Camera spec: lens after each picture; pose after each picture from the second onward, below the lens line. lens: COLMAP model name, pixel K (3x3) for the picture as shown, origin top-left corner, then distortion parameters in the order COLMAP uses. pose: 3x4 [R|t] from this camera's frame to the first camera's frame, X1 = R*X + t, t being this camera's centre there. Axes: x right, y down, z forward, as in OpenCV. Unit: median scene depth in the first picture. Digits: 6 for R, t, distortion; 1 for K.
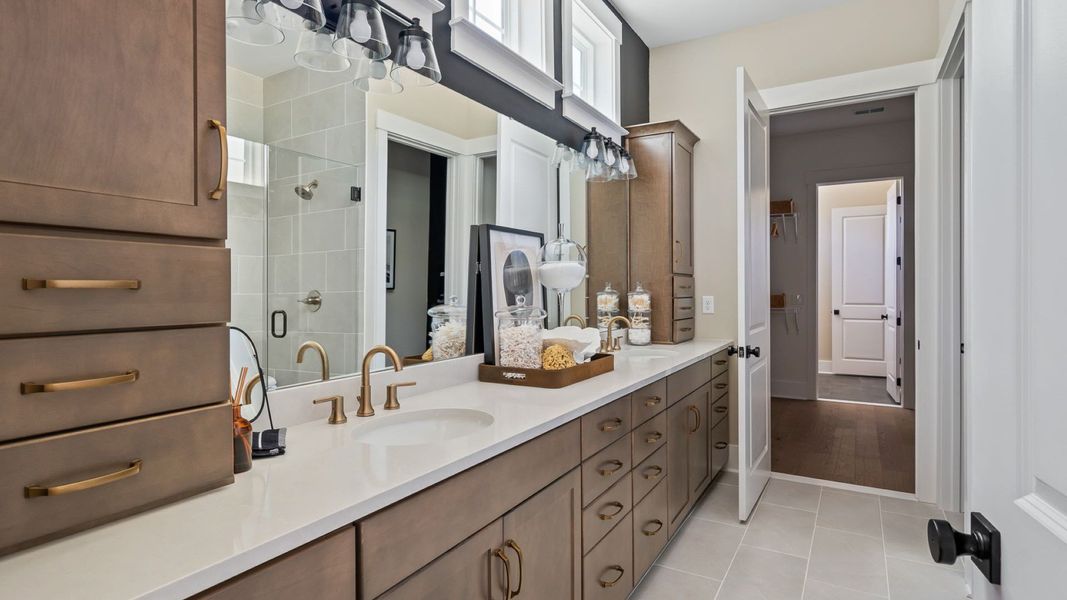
lens RADIAL K [[550.9, 0, 533.5], [0, 550.9, 300.0], [0, 0, 1]] dist [0.000034, 0.000161]
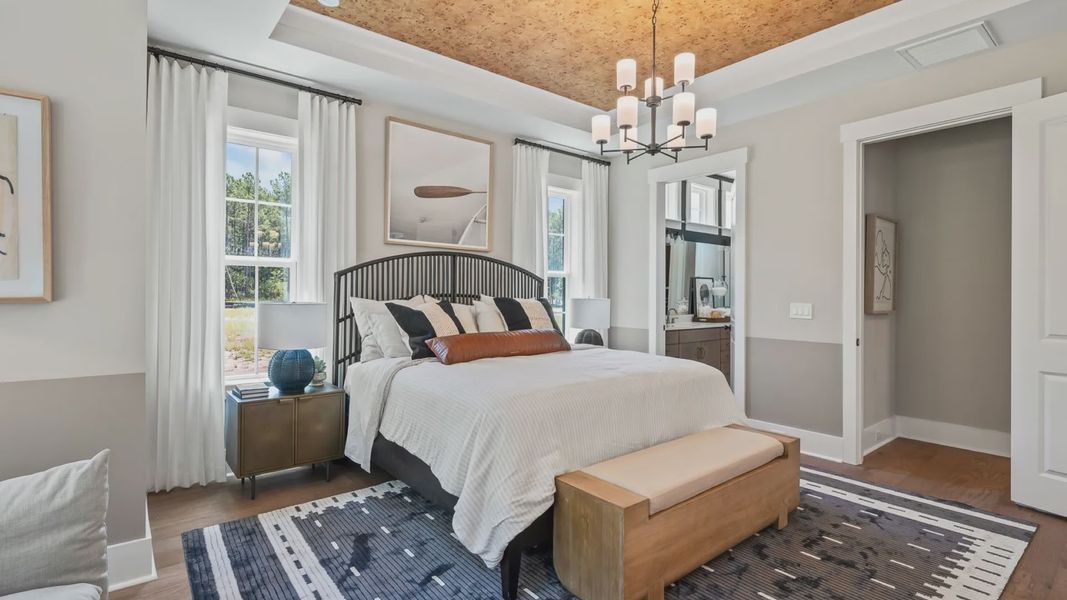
lens RADIAL K [[447.9, 0, 533.5], [0, 447.9, 300.0], [0, 0, 1]] dist [-0.001091, -0.000088]
pose [[0.920871, 0.010188, -0.389735, 0.079628], [-0.011195, 0.999937, -0.000312, 0.018116], [0.389708, 0.004650, 0.920927, -1.985165]]
